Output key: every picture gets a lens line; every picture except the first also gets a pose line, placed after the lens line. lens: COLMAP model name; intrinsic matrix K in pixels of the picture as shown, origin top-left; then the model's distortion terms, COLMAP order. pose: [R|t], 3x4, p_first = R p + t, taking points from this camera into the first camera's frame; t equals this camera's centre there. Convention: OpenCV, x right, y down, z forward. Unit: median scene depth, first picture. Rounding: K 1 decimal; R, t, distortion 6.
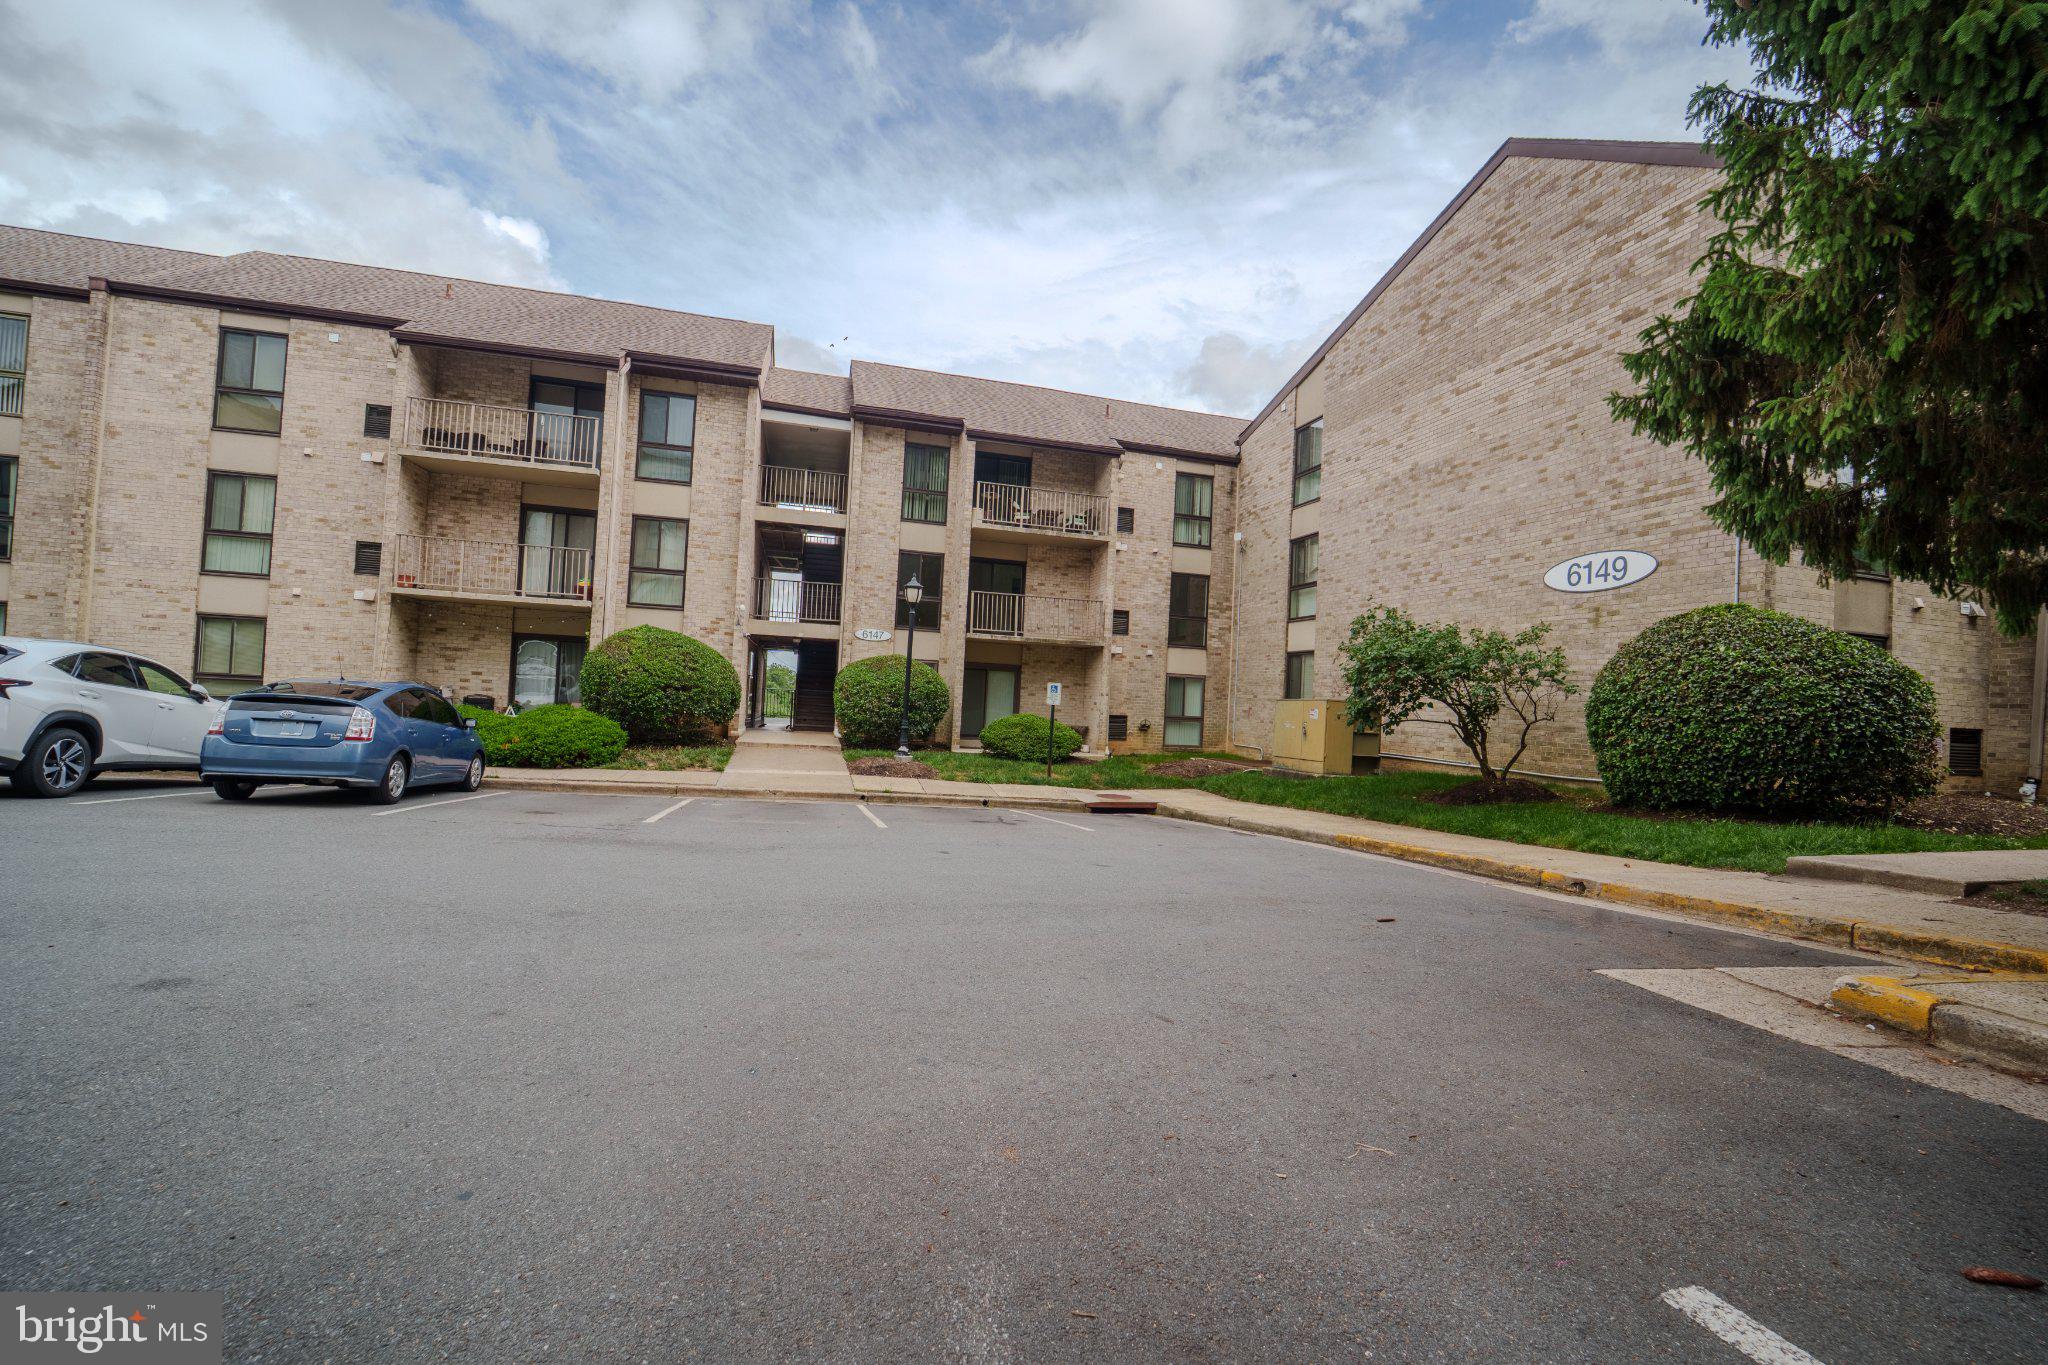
lens RADIAL K [[833.9, 0, 1024.2], [0, 833.9, 682.9], [0, 0, 1]] dist [-0.020418, 0.000092]
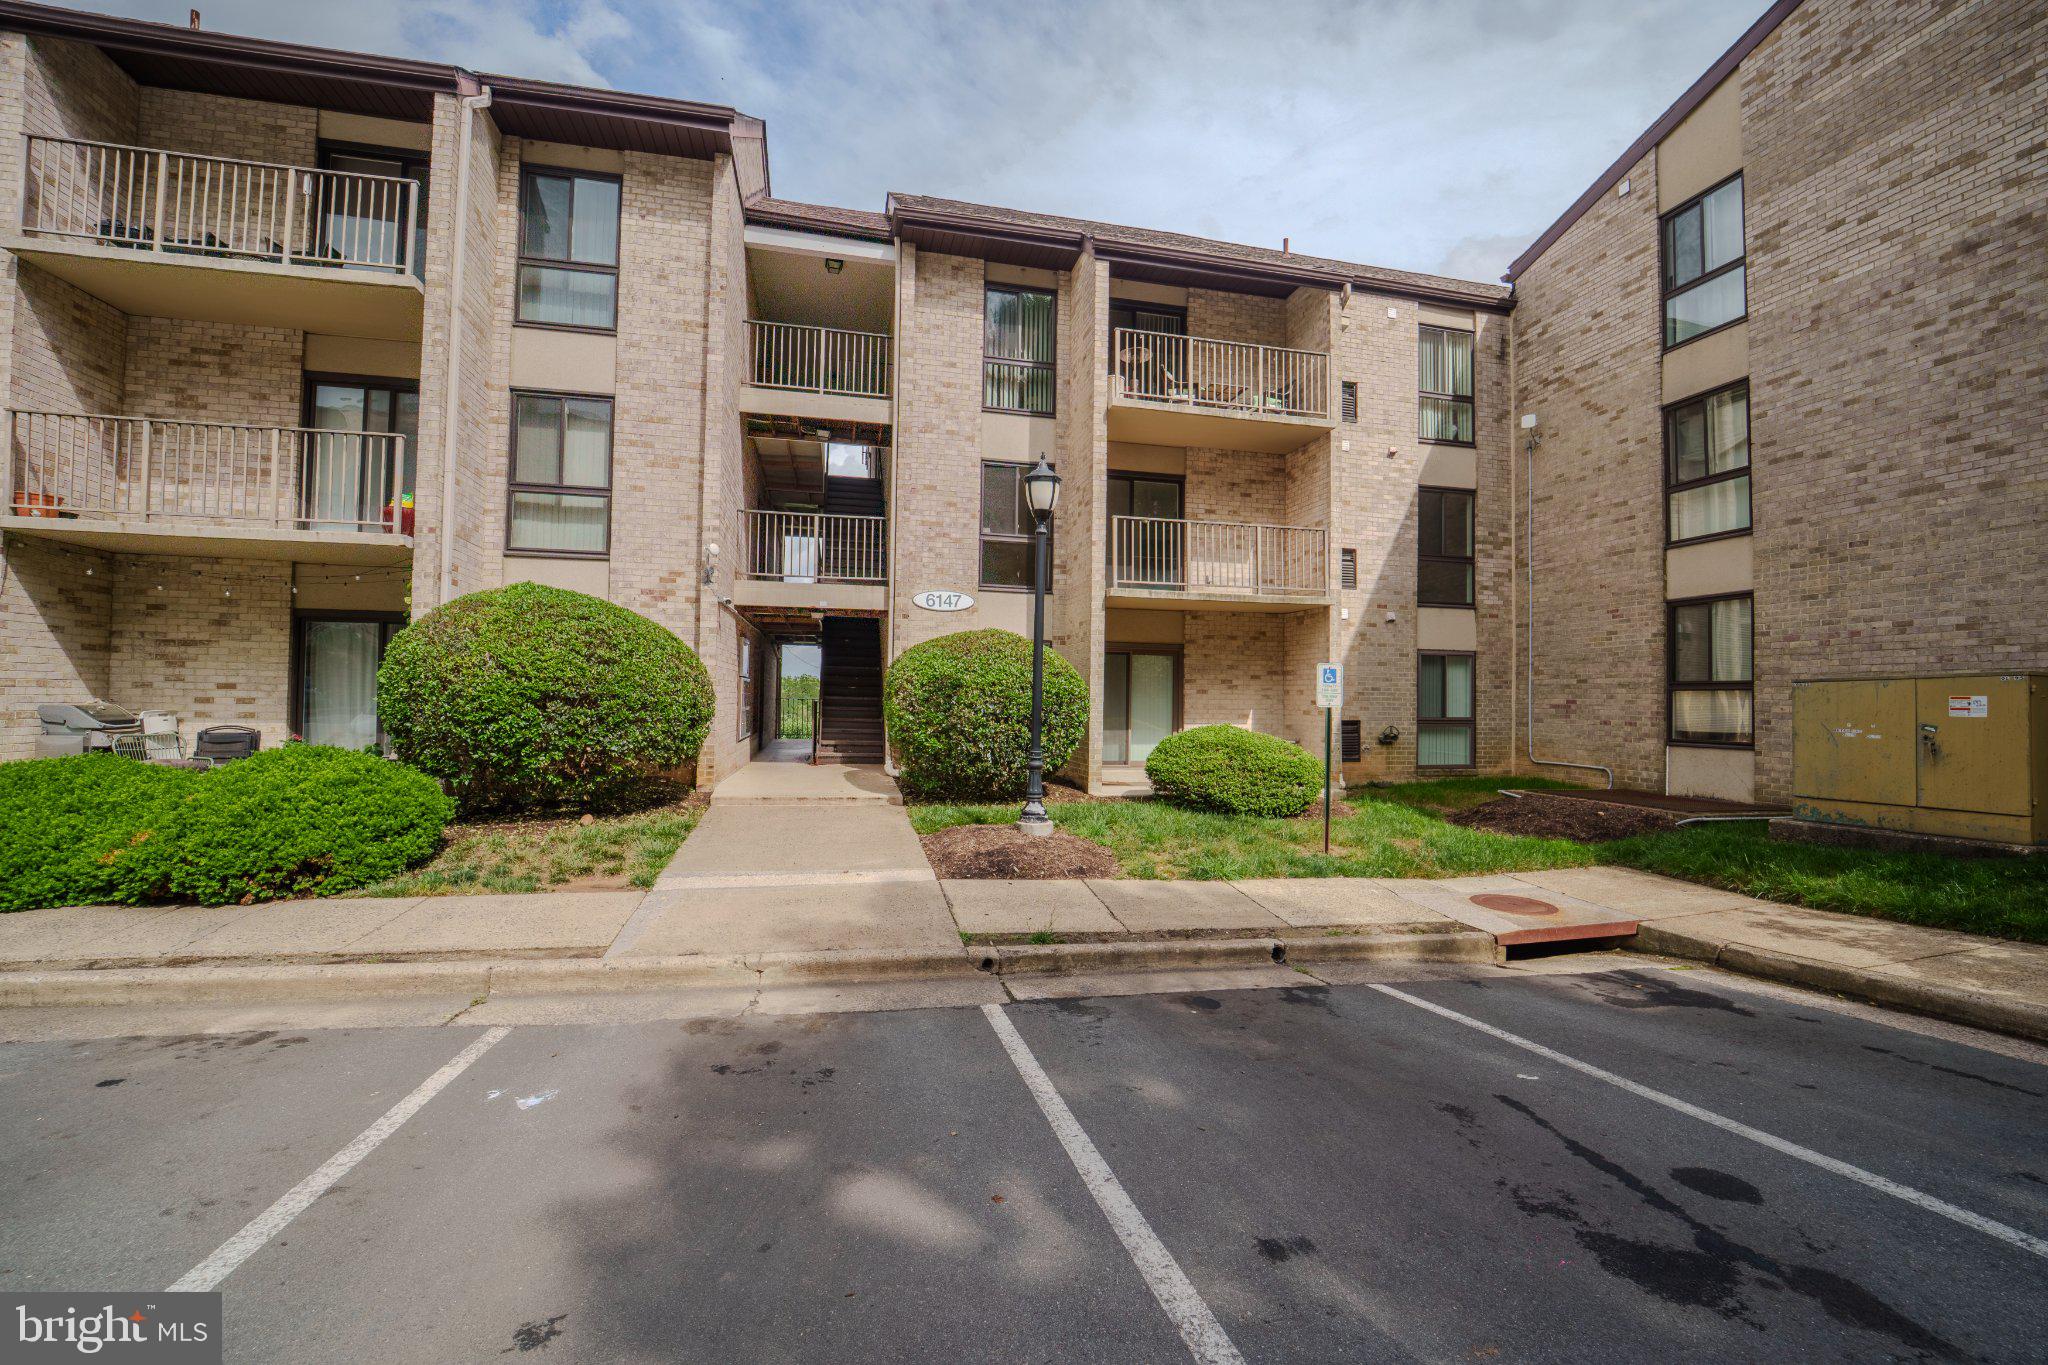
lens RADIAL K [[833.9, 0, 1024.2], [0, 833.9, 682.9], [0, 0, 1]] dist [-0.020418, 0.000092]
pose [[0.998754, -0.036134, -0.034423, -0.105944], [0.035995, 0.999341, -0.004648, 0.006109], [0.034569, 0.003403, 0.999397, 0.407612]]
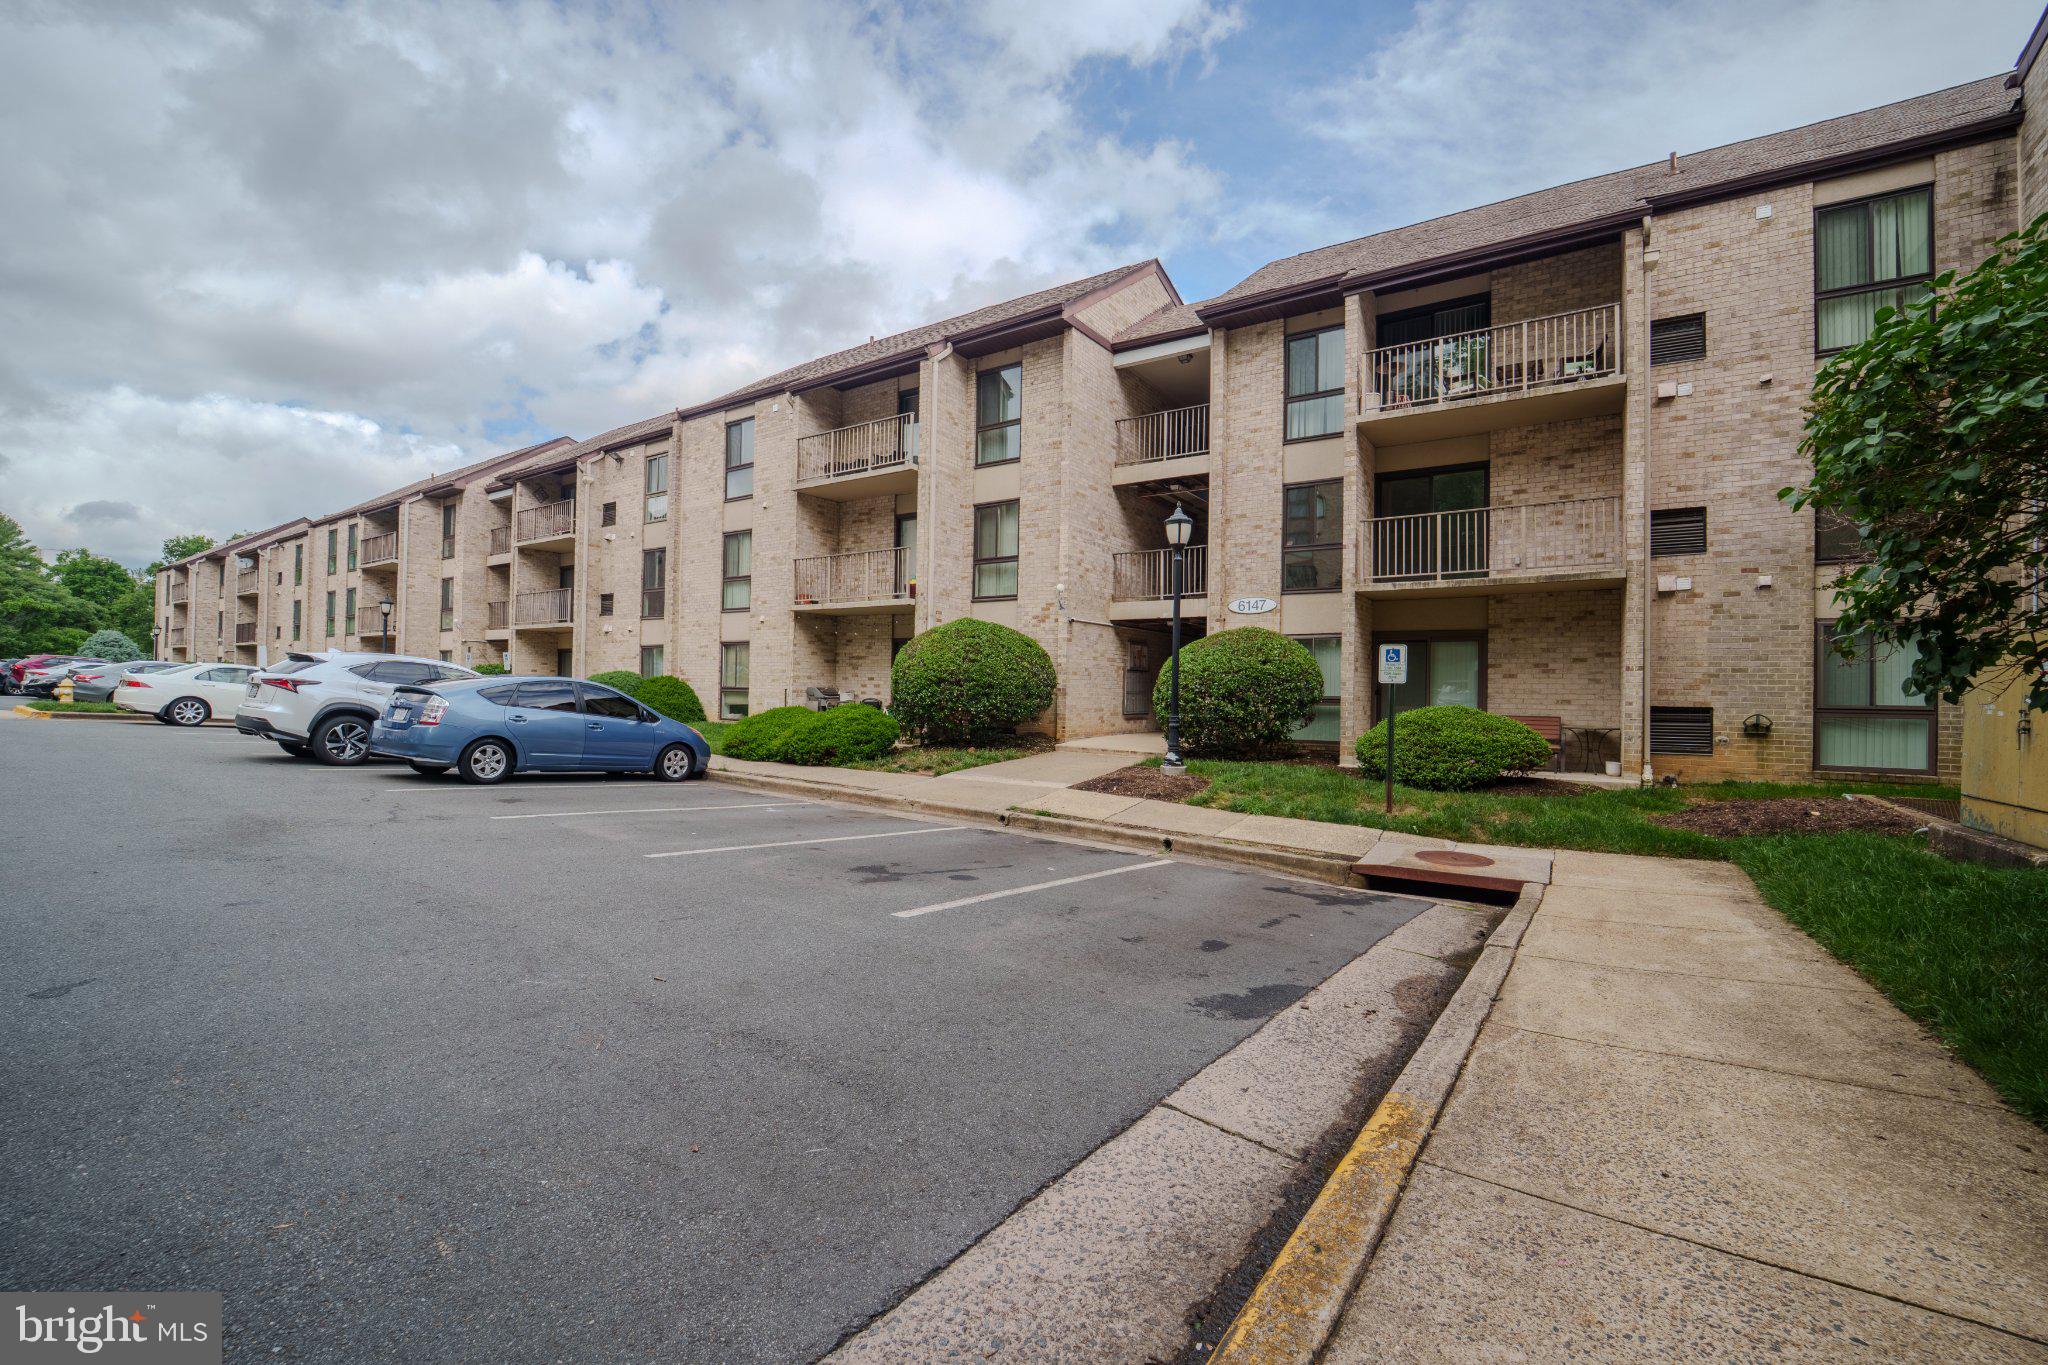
lens RADIAL K [[833.9, 0, 1024.2], [0, 833.9, 682.9], [0, 0, 1]] dist [-0.020418, 0.000092]
pose [[0.659209, -0.045305, -0.750593, 0.239938], [0.028722, 0.998972, -0.035072, 0.031547], [0.751411, 0.001562, 0.659833, 0.361655]]
